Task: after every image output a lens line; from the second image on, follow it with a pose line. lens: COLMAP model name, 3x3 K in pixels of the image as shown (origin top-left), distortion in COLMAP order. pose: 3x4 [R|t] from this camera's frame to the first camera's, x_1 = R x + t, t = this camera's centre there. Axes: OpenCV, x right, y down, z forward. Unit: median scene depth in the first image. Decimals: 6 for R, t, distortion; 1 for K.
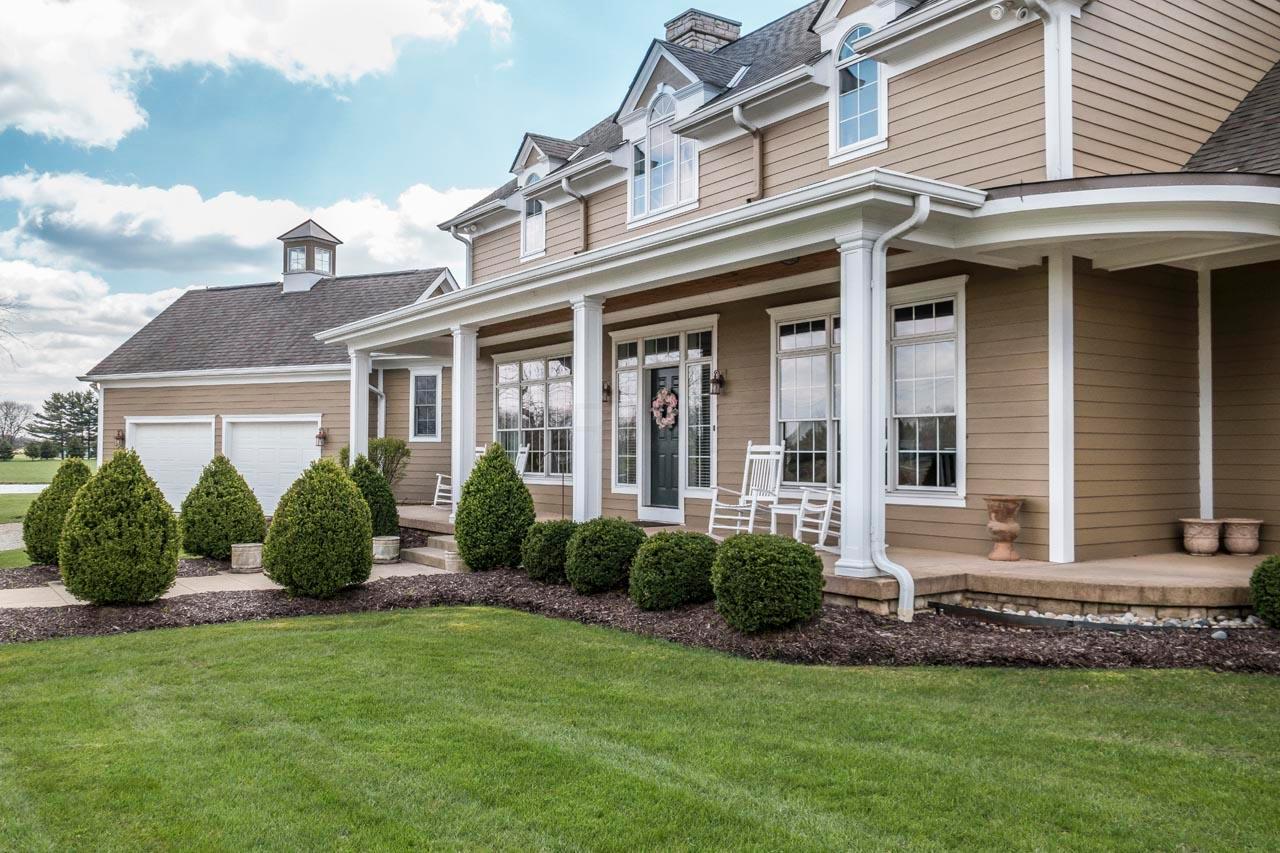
lens RADIAL K [[1054.7, 0, 640.5], [0, 1054.7, 411.4], [0, 0, 1]] dist [-0.002858, 0.001710]
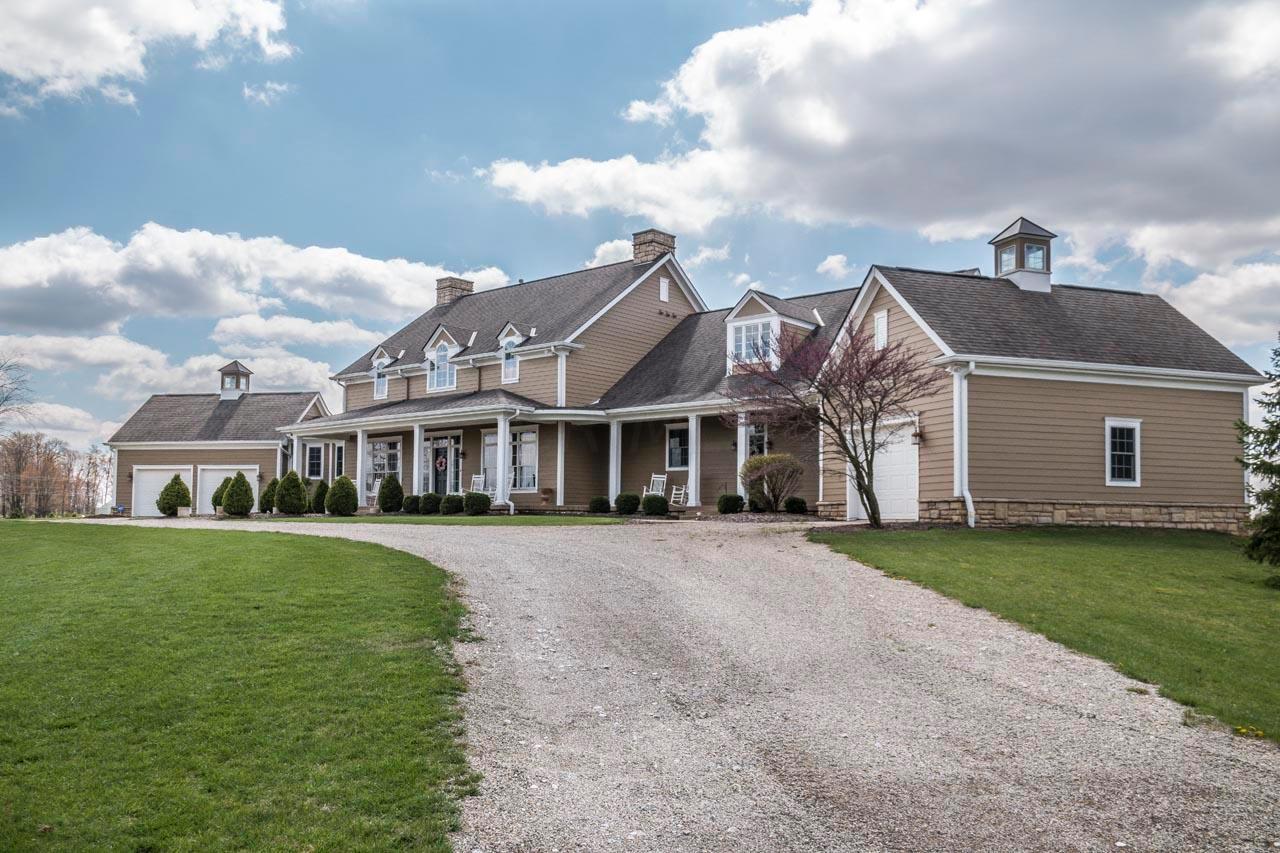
lens RADIAL K [[1033.4, 0, 641.5], [0, 1033.4, 456.3], [0, 0, 1]] dist [-0.001251, -0.000823]
pose [[0.965964, 0.020153, 0.257889, -0.168385], [-0.014113, 0.999582, -0.025251, 0.039159], [-0.258290, 0.020752, 0.965845, -1.704333]]
